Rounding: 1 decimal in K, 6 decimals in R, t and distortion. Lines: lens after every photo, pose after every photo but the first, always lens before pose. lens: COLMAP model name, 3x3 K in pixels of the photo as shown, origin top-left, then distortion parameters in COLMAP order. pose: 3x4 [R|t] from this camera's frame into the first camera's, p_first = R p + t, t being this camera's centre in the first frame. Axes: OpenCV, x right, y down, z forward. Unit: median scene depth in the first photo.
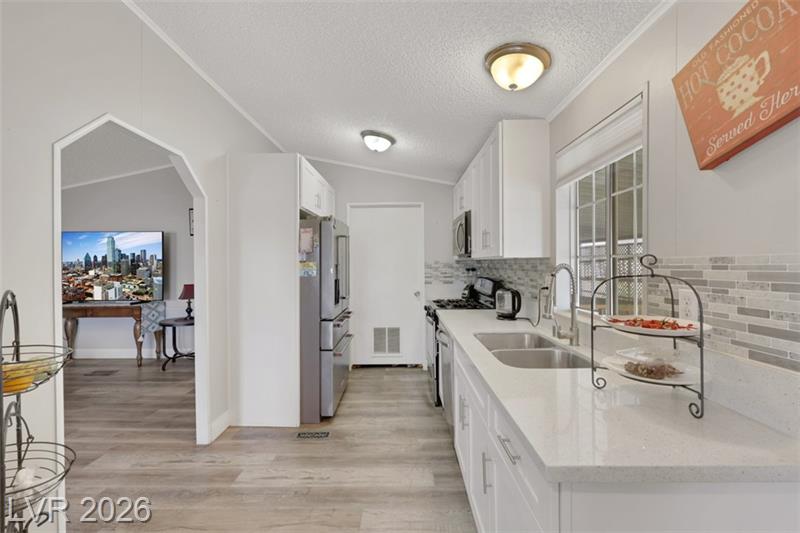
lens RADIAL K [[327.4, 0, 400.0], [0, 327.4, 266.5], [0, 0, 1]] dist [-0.000080, 0.000128]
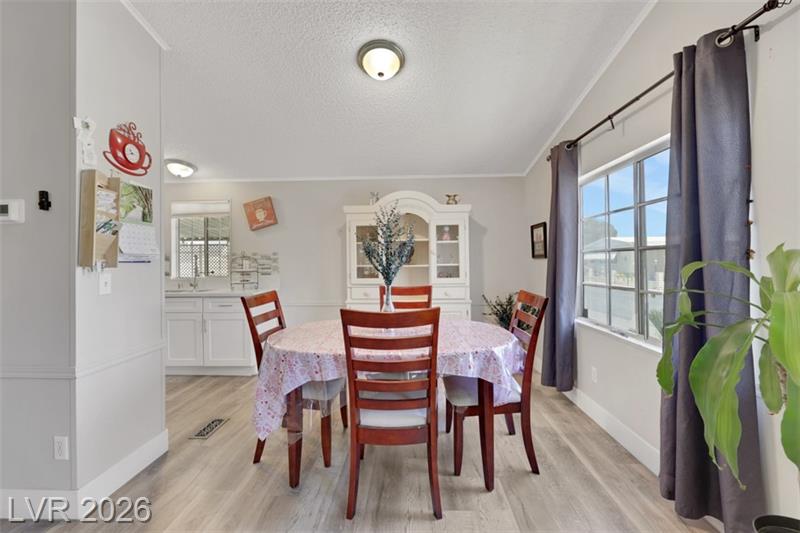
lens RADIAL K [[327.4, 0, 400.0], [0, 327.4, 266.5], [0, 0, 1]] dist [-0.000080, 0.000128]
pose [[0.036194, 0.001663, 0.999343, -1.599994], [0.003576, 0.999992, -0.001794, 0.081924], [-0.999338, 0.003638, 0.036188, -0.507697]]
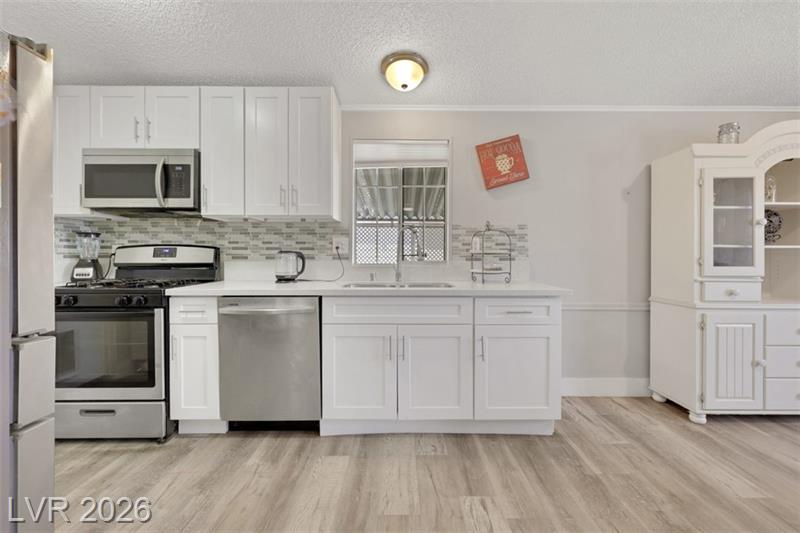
lens RADIAL K [[339.4, 0, 397.2], [0, 339.4, 254.4], [0, 0, 1]] dist [0.022030, 0.000098]
pose [[-0.011421, 0.004616, 0.999924, -0.888531], [-0.003813, 0.999982, -0.004660, 0.115086], [-0.999928, -0.003866, -0.011403, 0.914374]]
